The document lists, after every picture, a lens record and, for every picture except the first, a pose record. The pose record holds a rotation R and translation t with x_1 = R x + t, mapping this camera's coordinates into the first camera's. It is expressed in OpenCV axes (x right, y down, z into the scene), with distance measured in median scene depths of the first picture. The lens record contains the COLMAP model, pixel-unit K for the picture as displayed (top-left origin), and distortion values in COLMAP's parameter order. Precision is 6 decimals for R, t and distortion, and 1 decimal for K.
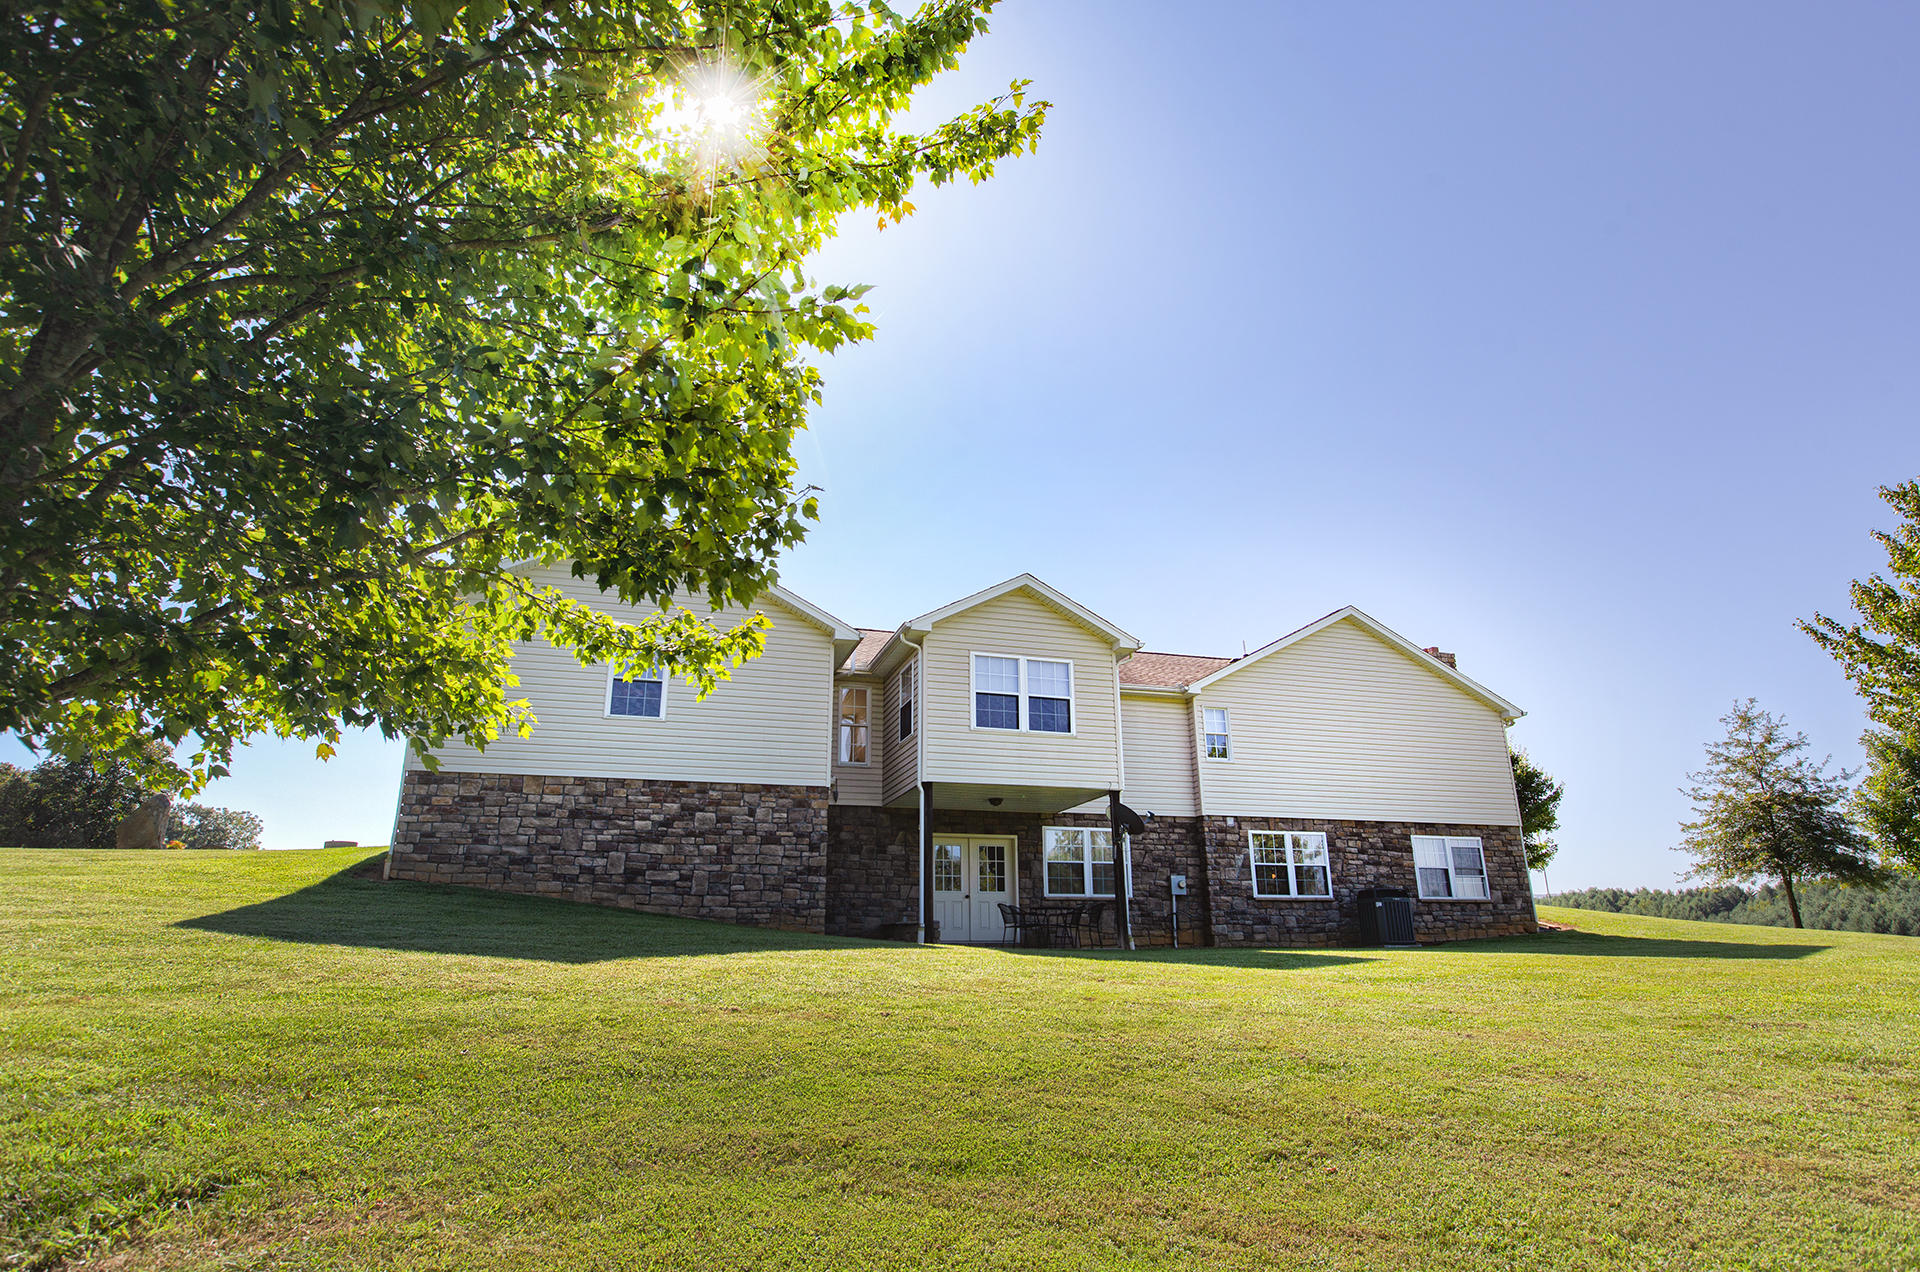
lens RADIAL K [[1039.3, 0, 964.0], [0, 1039.3, 638.7], [0, 0, 1]] dist [-0.002671, -0.000014]
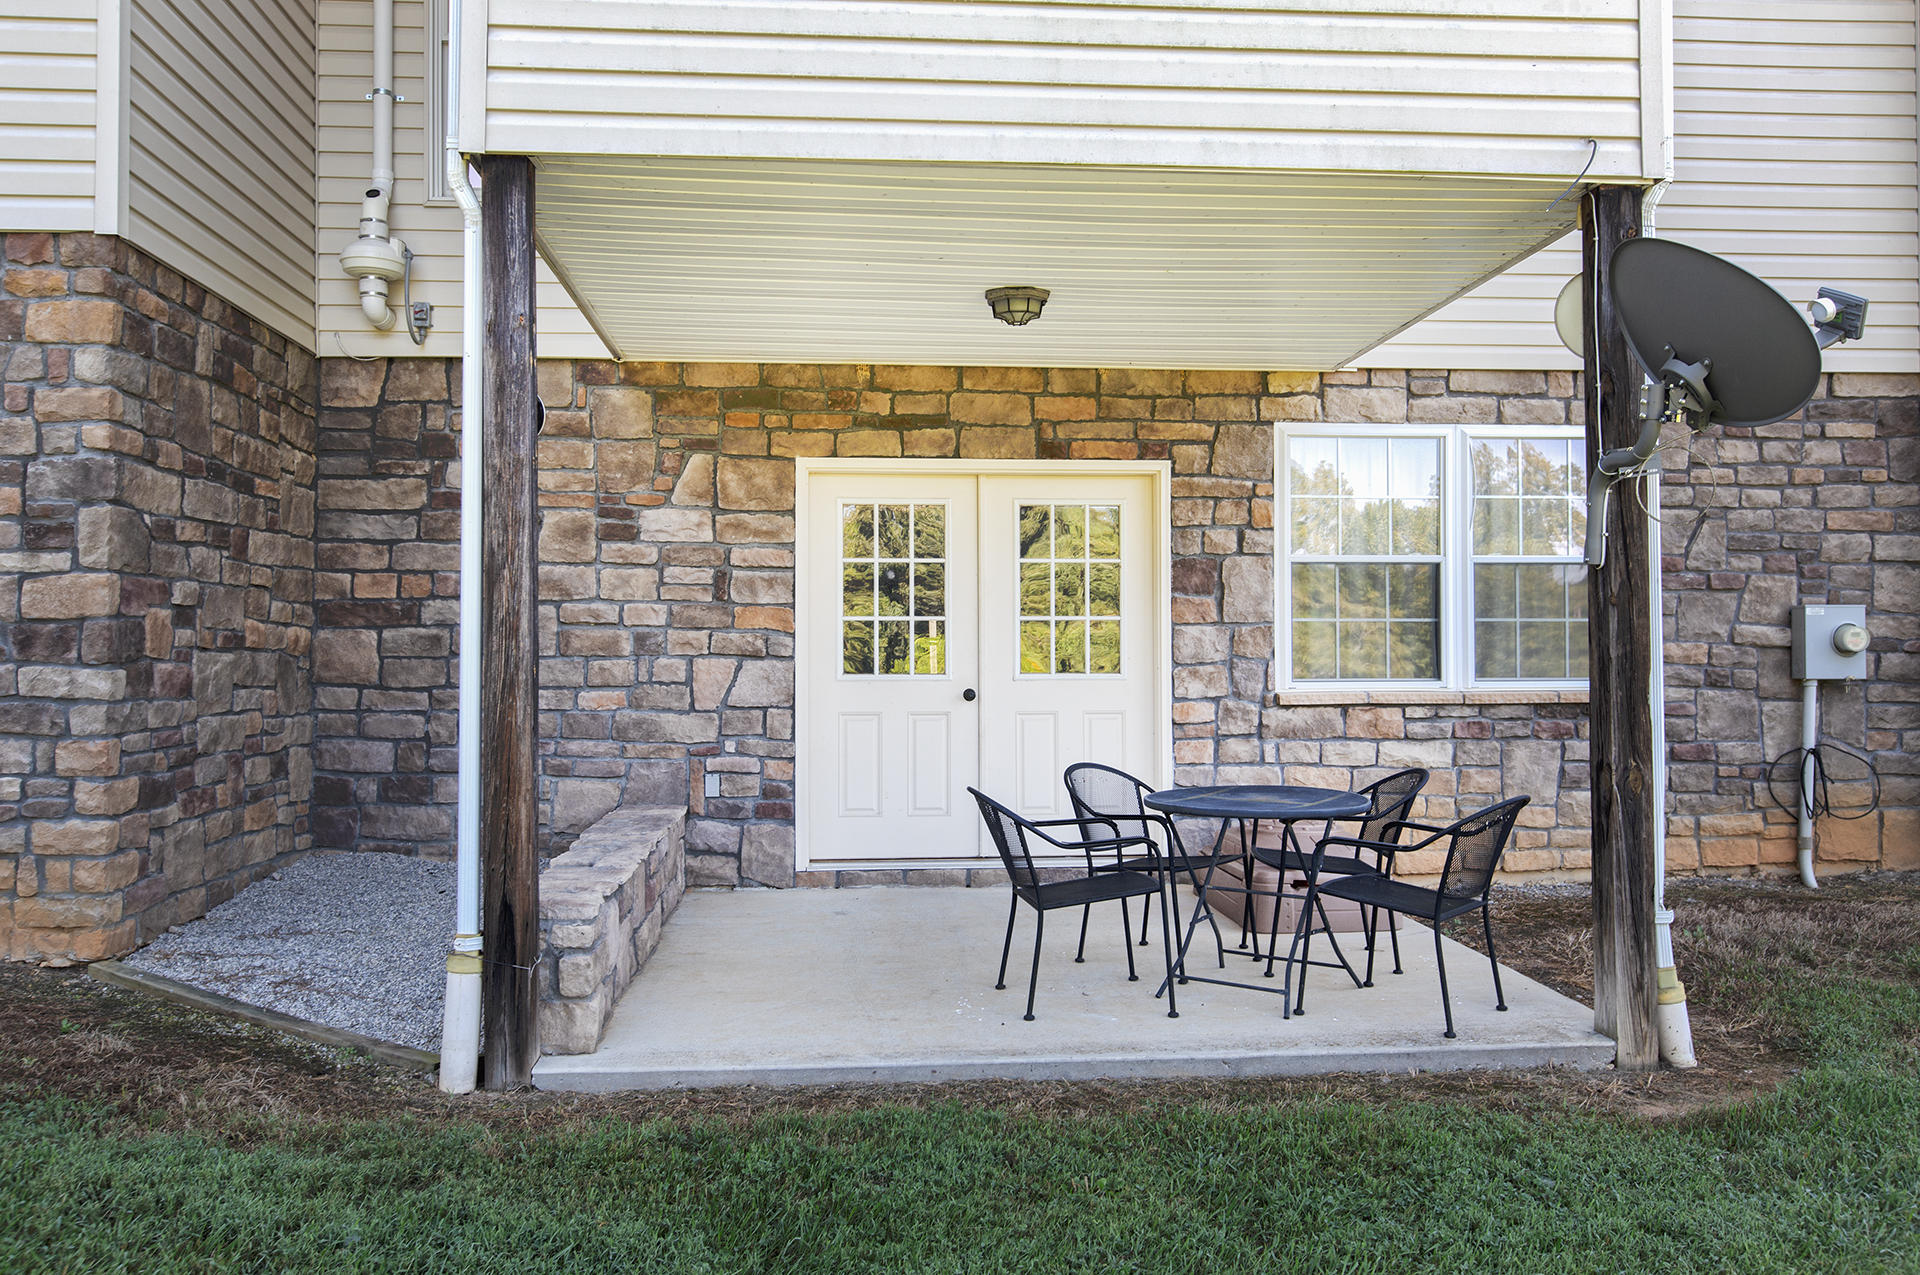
lens RADIAL K [[1493.3, 0, 960.0], [0, 1493.3, 637.2], [0, 0, 1]] dist [0.009784, 0.004850]
pose [[0.975261, 0.000305, -0.221056, 0.081987], [0.061931, 0.959575, 0.274553, 0.126302], [0.212204, -0.281451, 0.935818, 0.630823]]
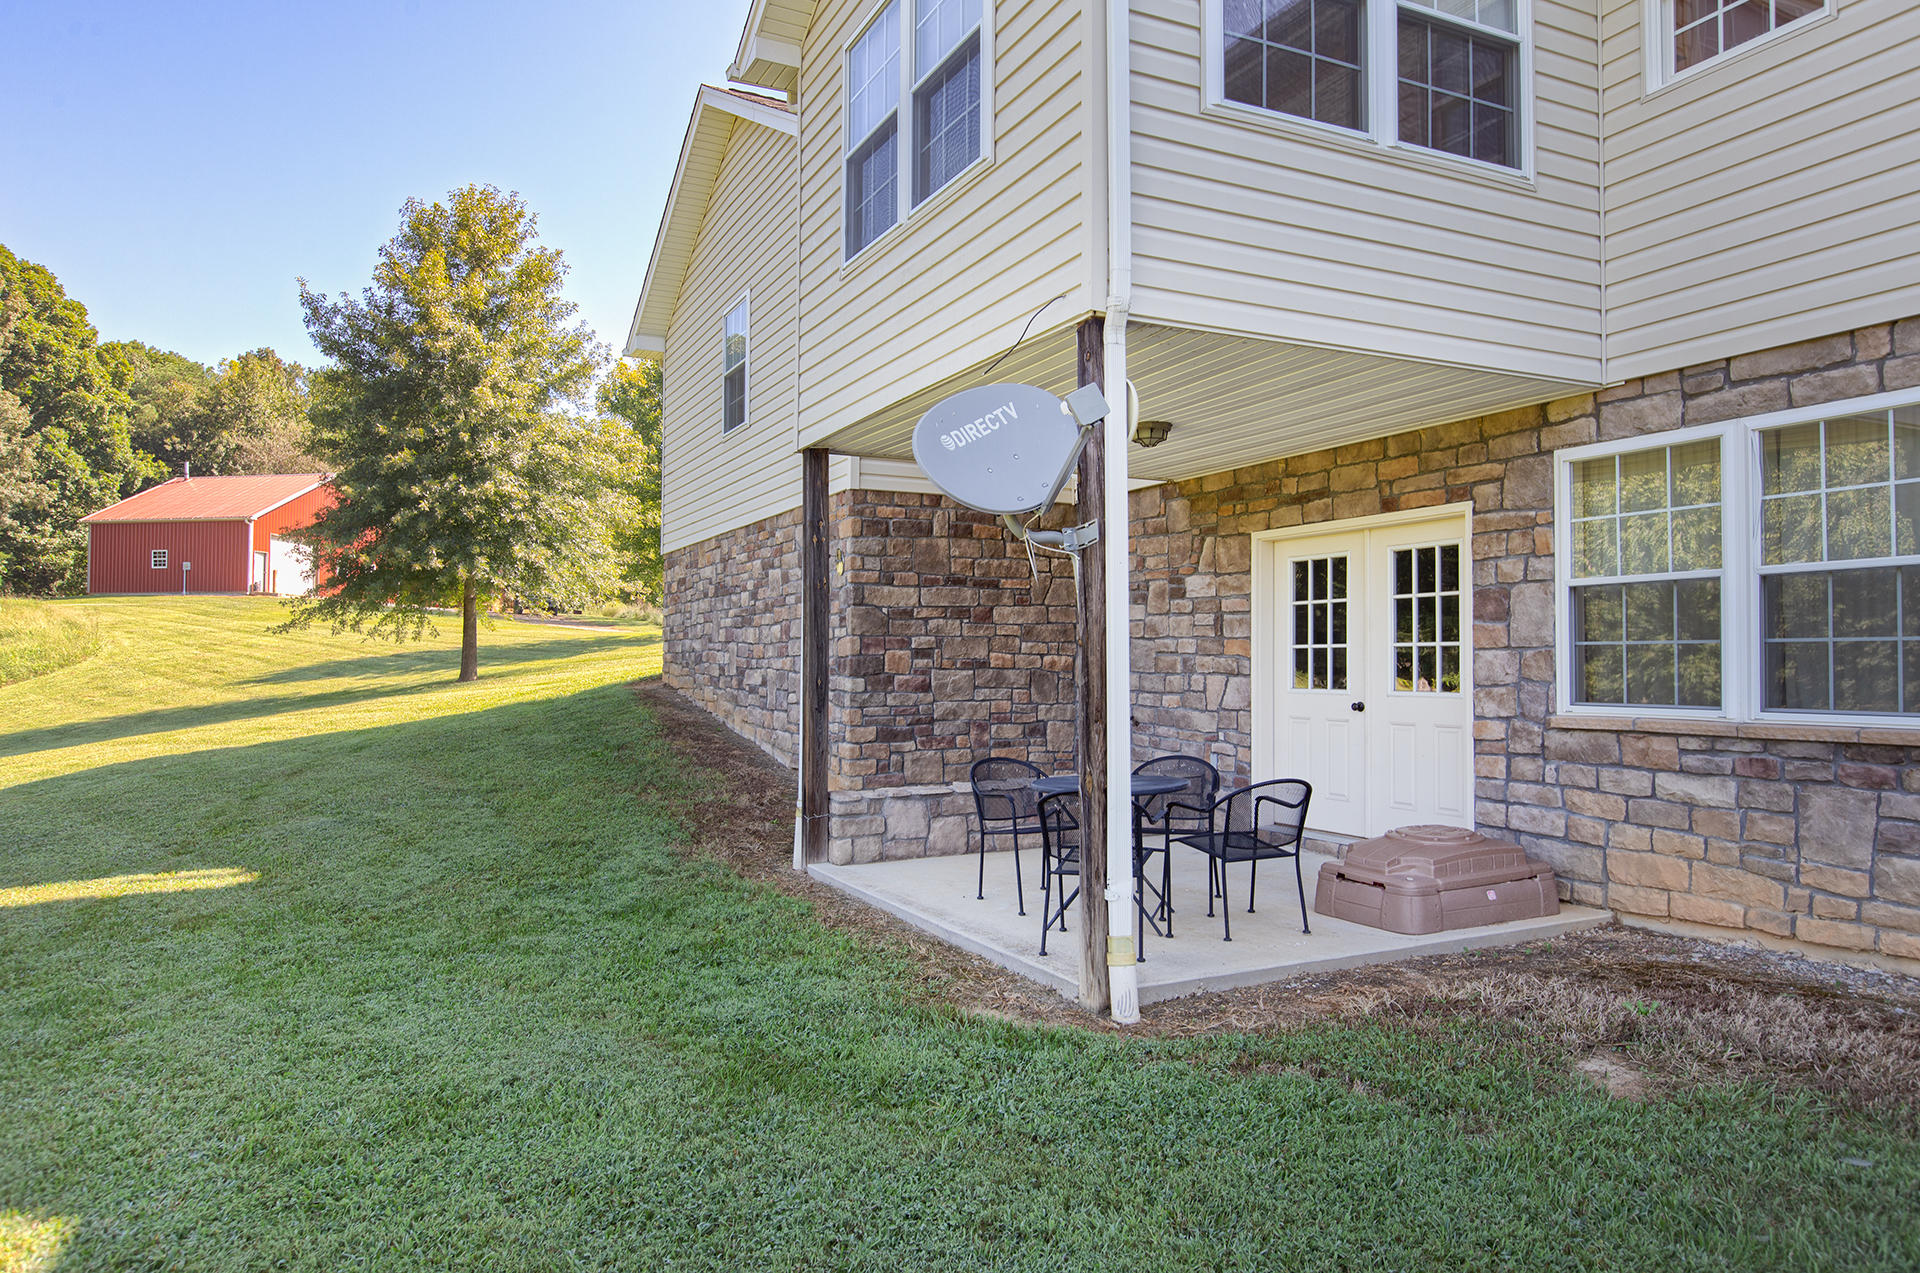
lens RADIAL K [[1246.1, 0, 961.8], [0, 1246.1, 630.7], [0, 0, 1]] dist [0.004326, -0.000833]
pose [[0.149400, -0.019451, -0.988586, 0.364151], [0.290162, 0.956650, 0.025028, 0.173696], [0.945244, -0.290589, 0.148567, 0.806010]]
